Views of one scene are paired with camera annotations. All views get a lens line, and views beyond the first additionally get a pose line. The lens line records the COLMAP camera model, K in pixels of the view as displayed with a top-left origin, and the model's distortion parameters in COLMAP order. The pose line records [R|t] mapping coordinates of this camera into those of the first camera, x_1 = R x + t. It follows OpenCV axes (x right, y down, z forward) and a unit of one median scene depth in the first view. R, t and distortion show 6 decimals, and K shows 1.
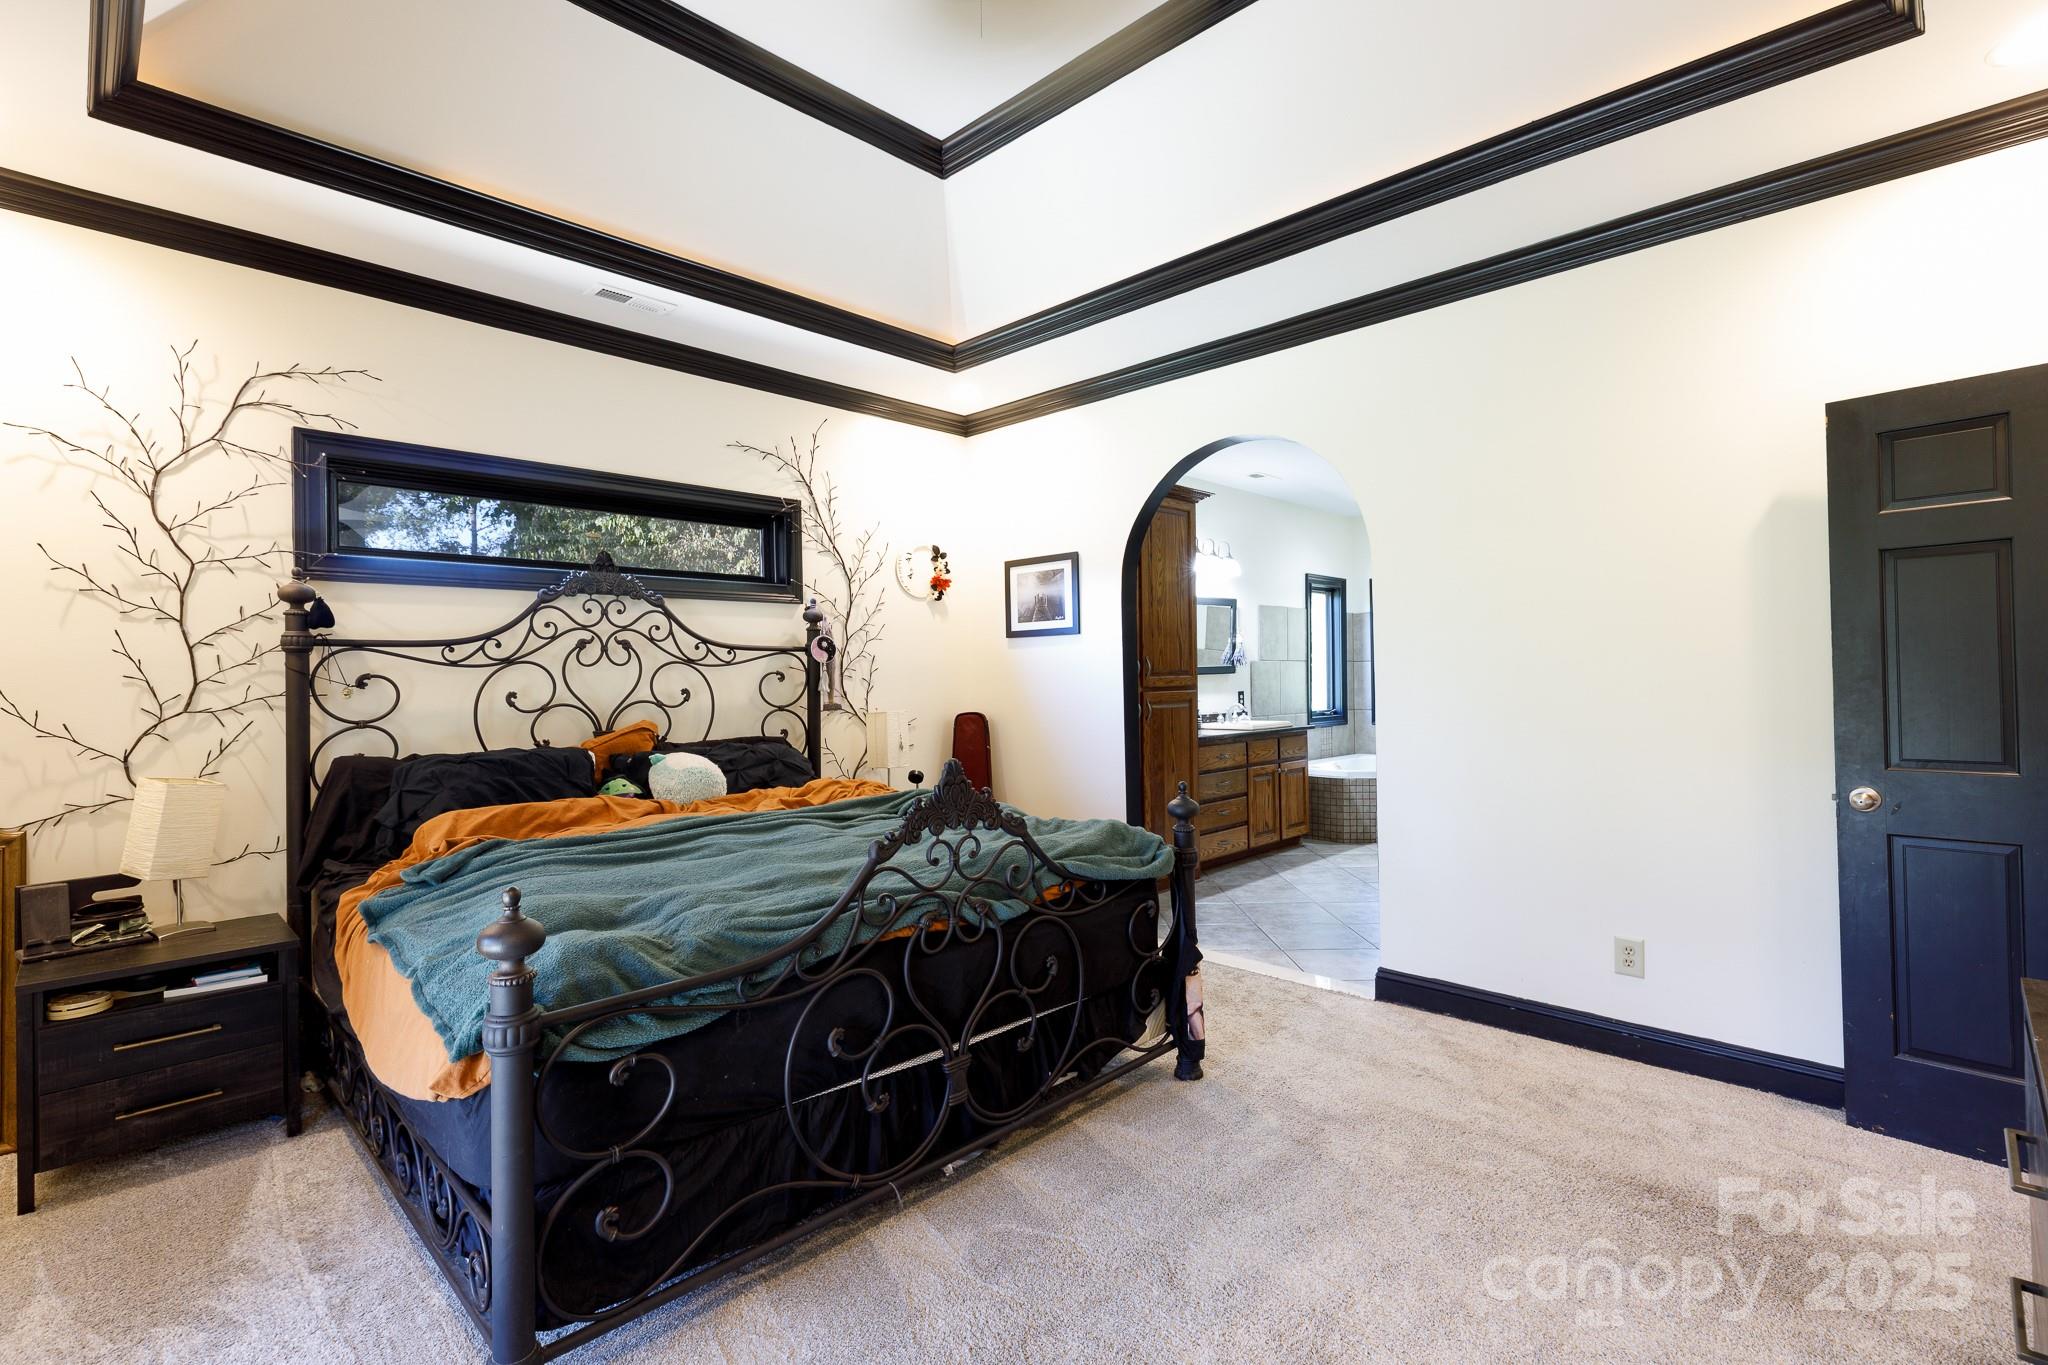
lens RADIAL K [[915.9, 0, 1023.3], [0, 915.9, 672.6], [0, 0, 1]] dist [0.001332, -0.000054]
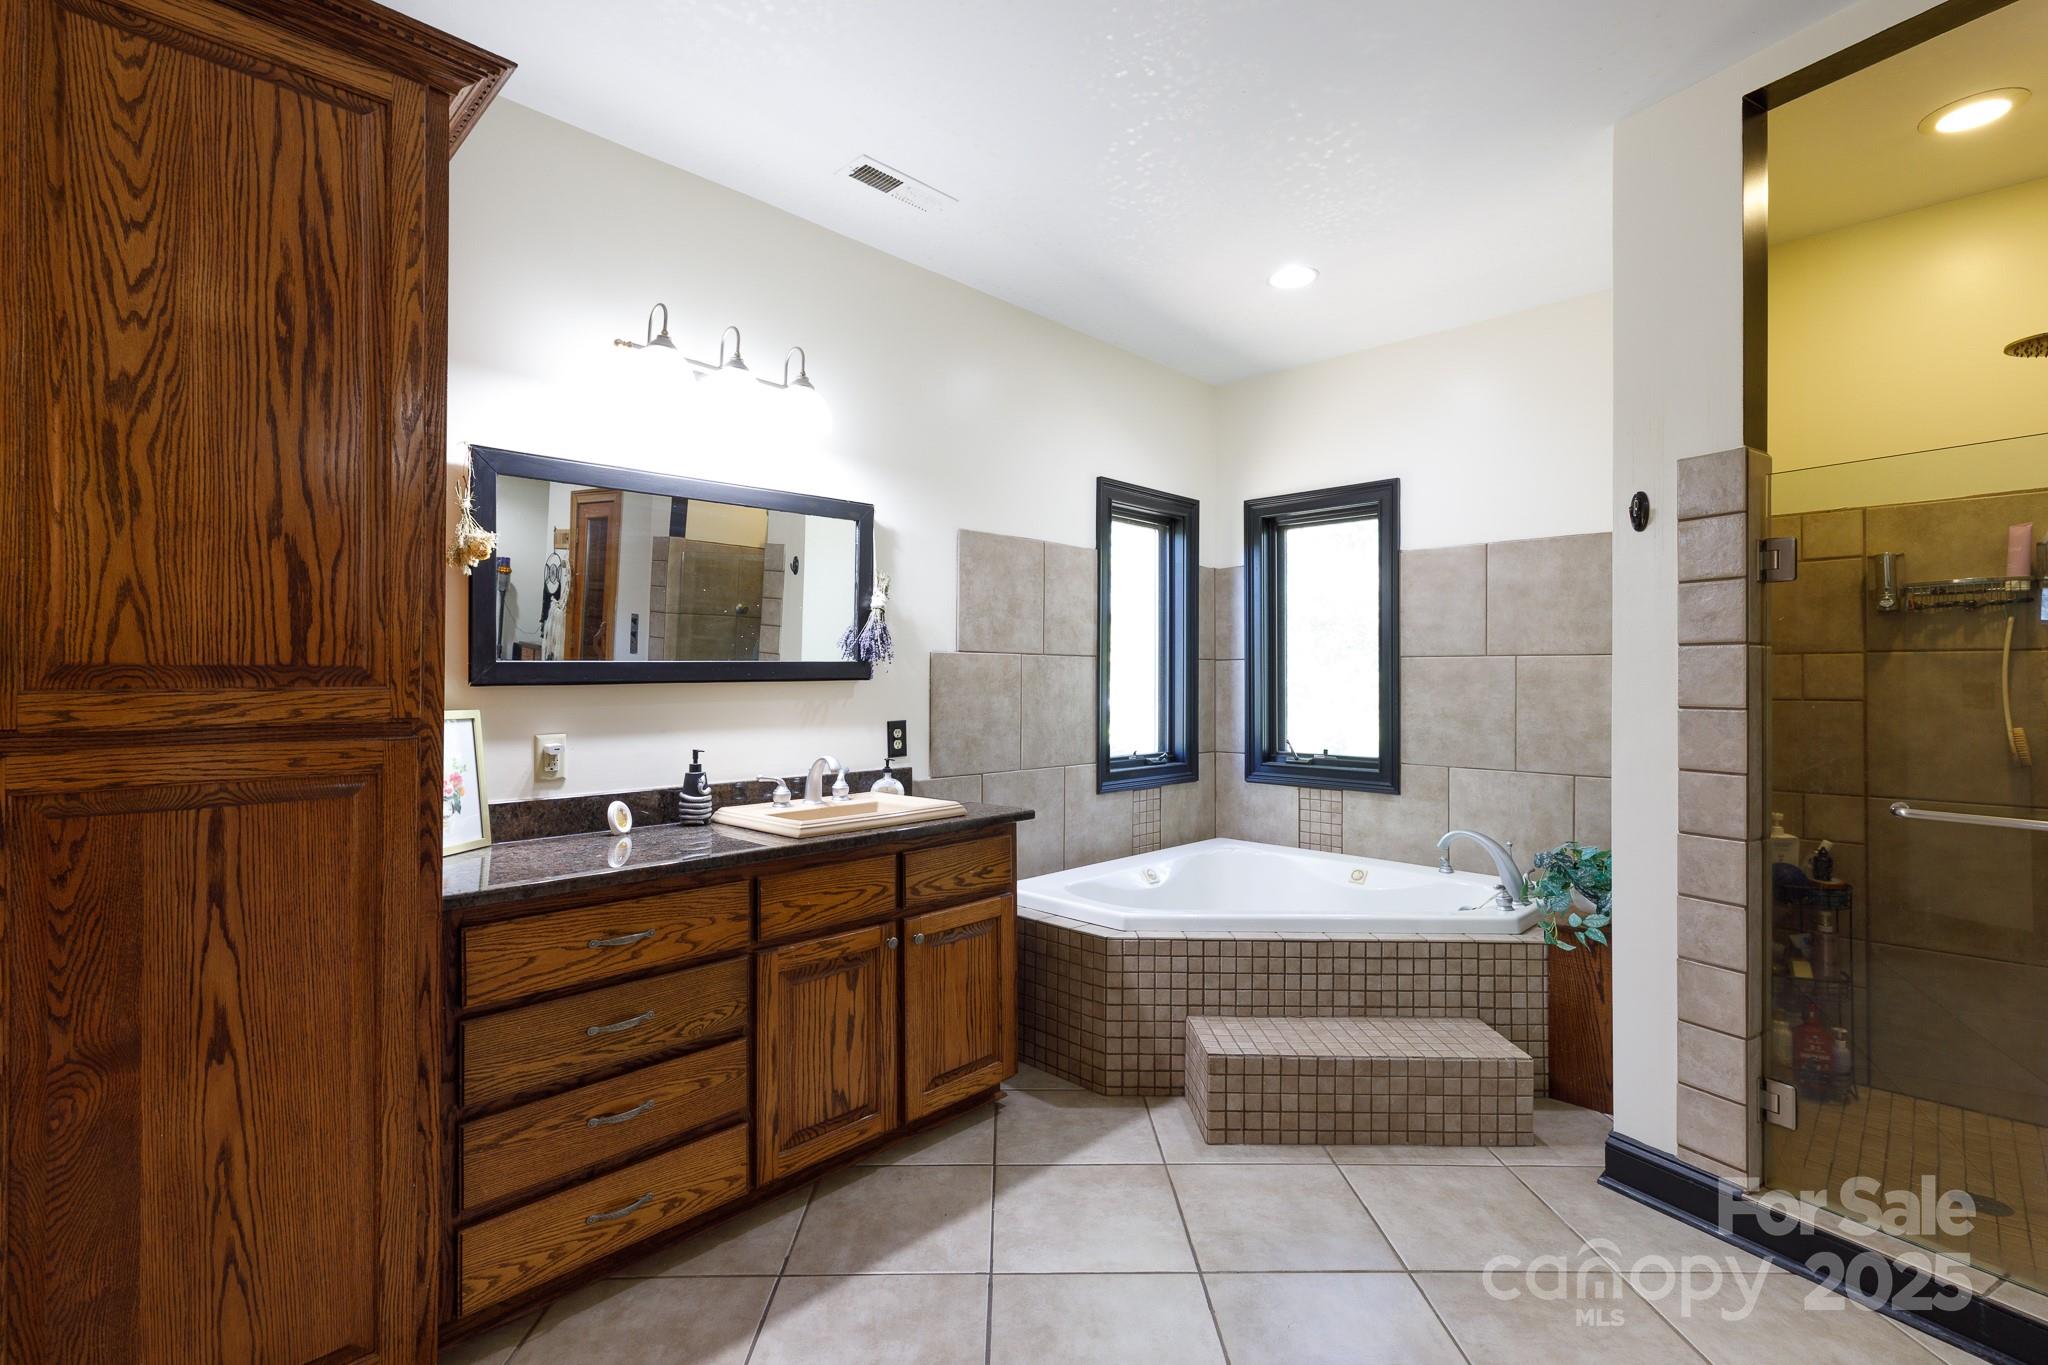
lens RADIAL K [[915.9, 0, 1032.2], [0, 915.9, 681.5], [0, 0, 1]] dist [0.001332, -0.000054]
pose [[0.999881, 0.012088, 0.009627, 0.555225], [-0.012136, 0.999914, 0.004923, -0.002754], [-0.009567, -0.005039, 0.999942, 1.054292]]
